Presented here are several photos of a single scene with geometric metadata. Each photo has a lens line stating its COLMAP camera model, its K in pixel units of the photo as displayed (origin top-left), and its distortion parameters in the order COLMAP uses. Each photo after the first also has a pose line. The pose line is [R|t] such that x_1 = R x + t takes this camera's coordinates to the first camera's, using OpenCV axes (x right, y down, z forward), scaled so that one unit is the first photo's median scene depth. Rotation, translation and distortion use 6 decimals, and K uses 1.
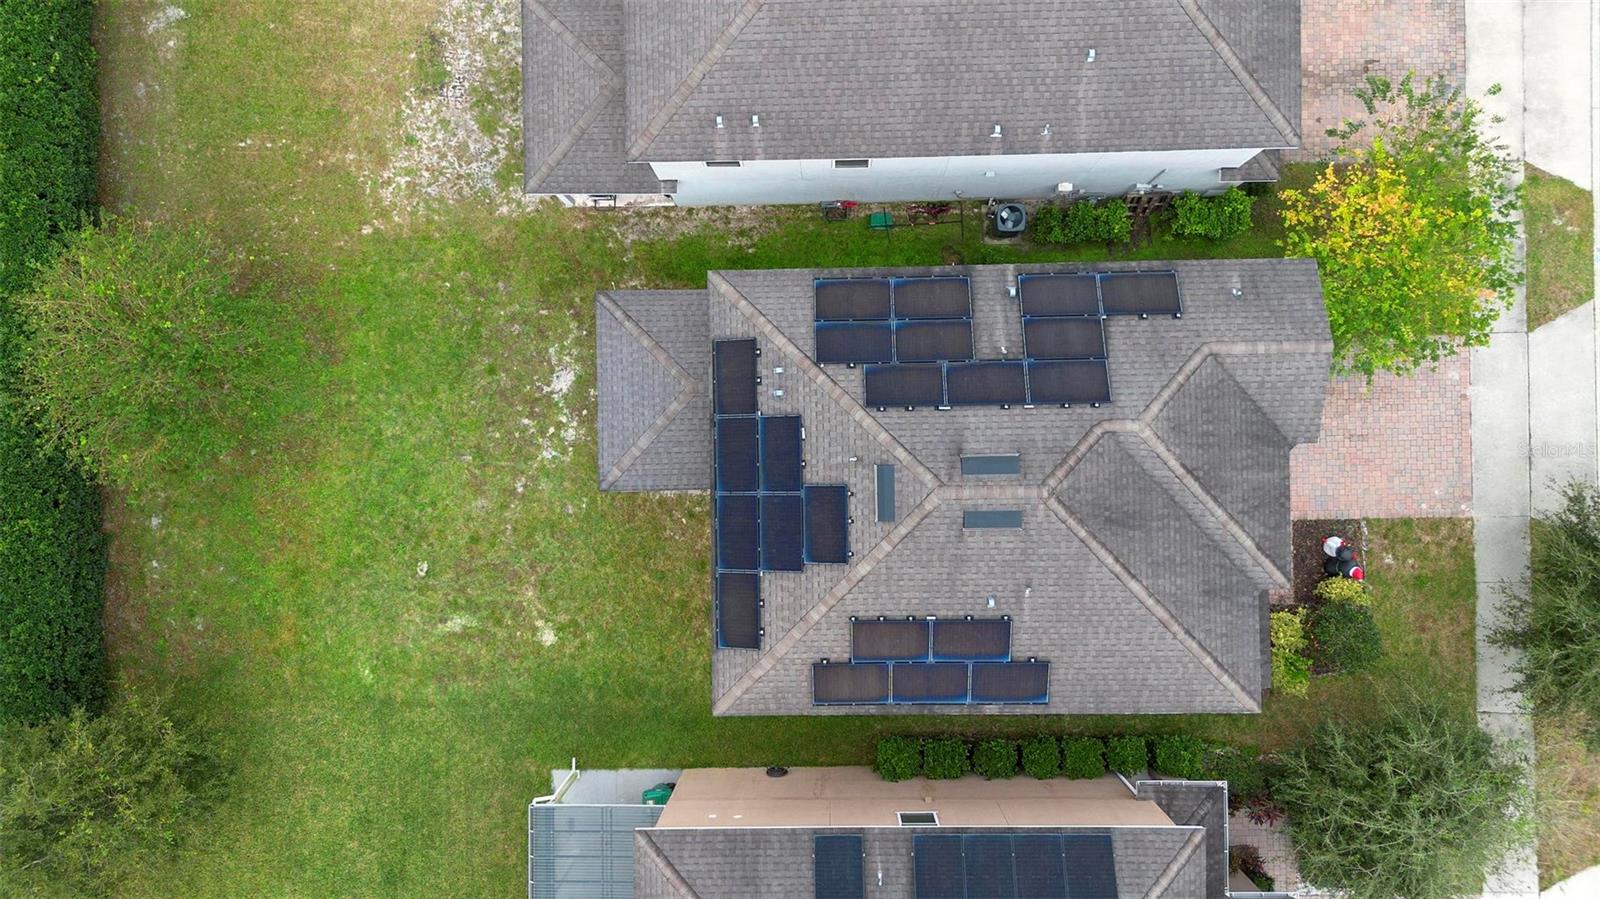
lens RADIAL K [[1132.3, 0, 809.1], [0, 1132.3, 450.7], [0, 0, 1]] dist [0.069402, -0.059649]
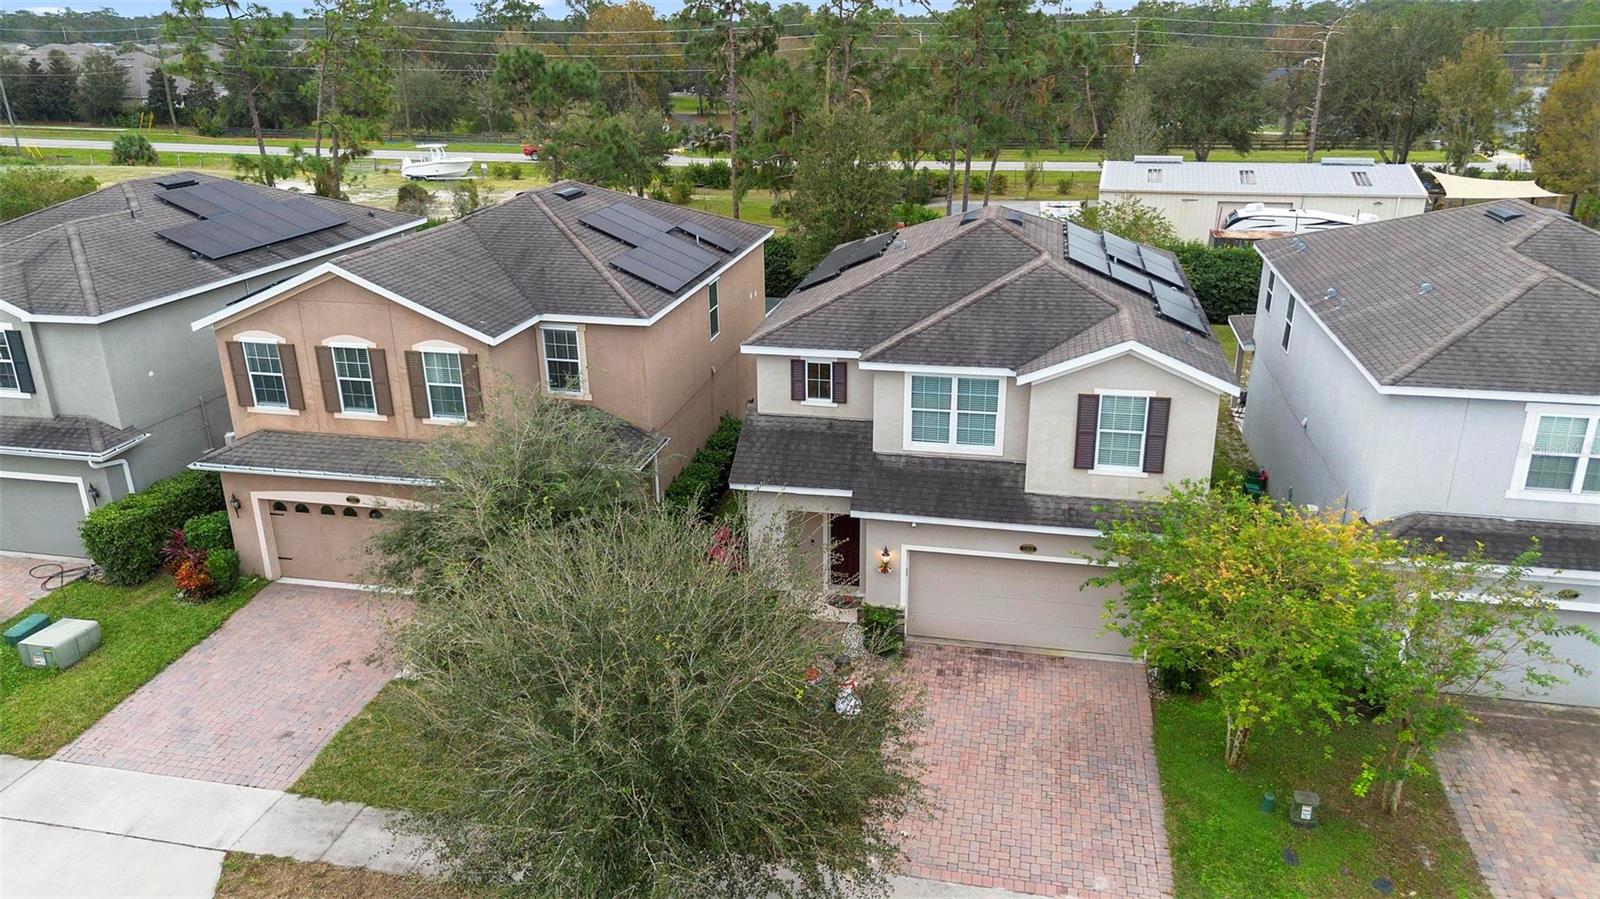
lens RADIAL K [[1132.3, 0, 809.1], [0, 1132.3, 450.7], [0, 0, 1]] dist [0.069402, -0.059649]
pose [[-0.213876, 0.360982, -0.907717, 1.044450], [-0.976680, -0.061116, 0.205820, -0.027407], [0.018821, 0.930568, 0.365635, 0.591485]]
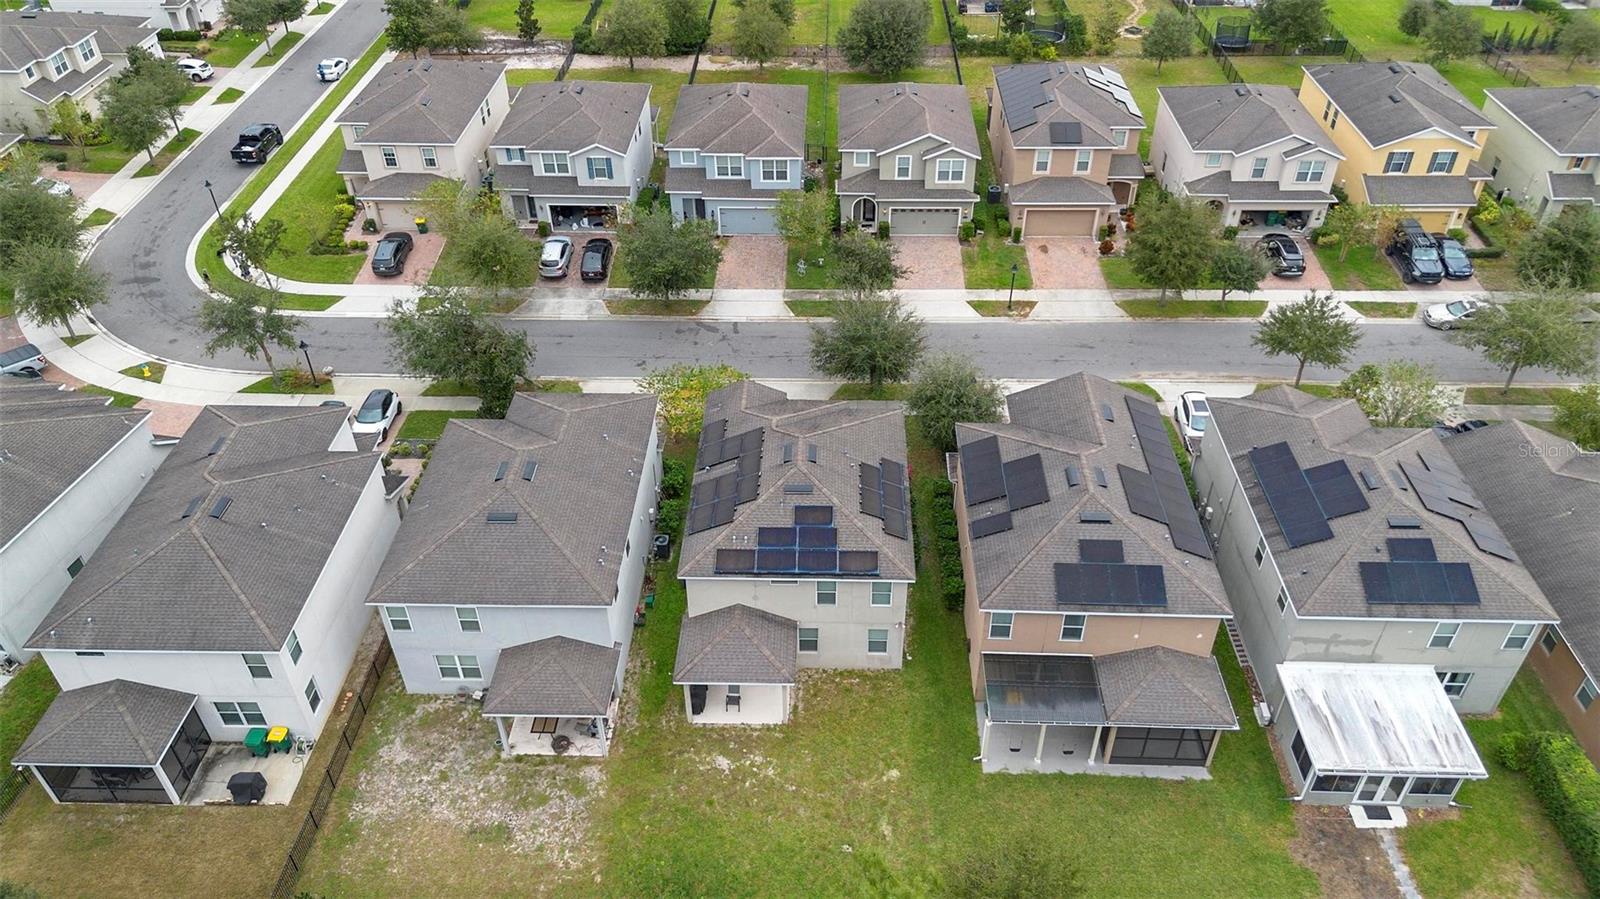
lens RADIAL K [[1132.3, 0, 809.1], [0, 1132.3, 450.7], [0, 0, 1]] dist [0.069402, -0.059649]
pose [[0.038914, -0.599669, 0.799301, -1.169875], [0.999242, 0.022356, -0.031876, 0.091382], [0.001246, 0.799936, 0.600084, -0.227586]]
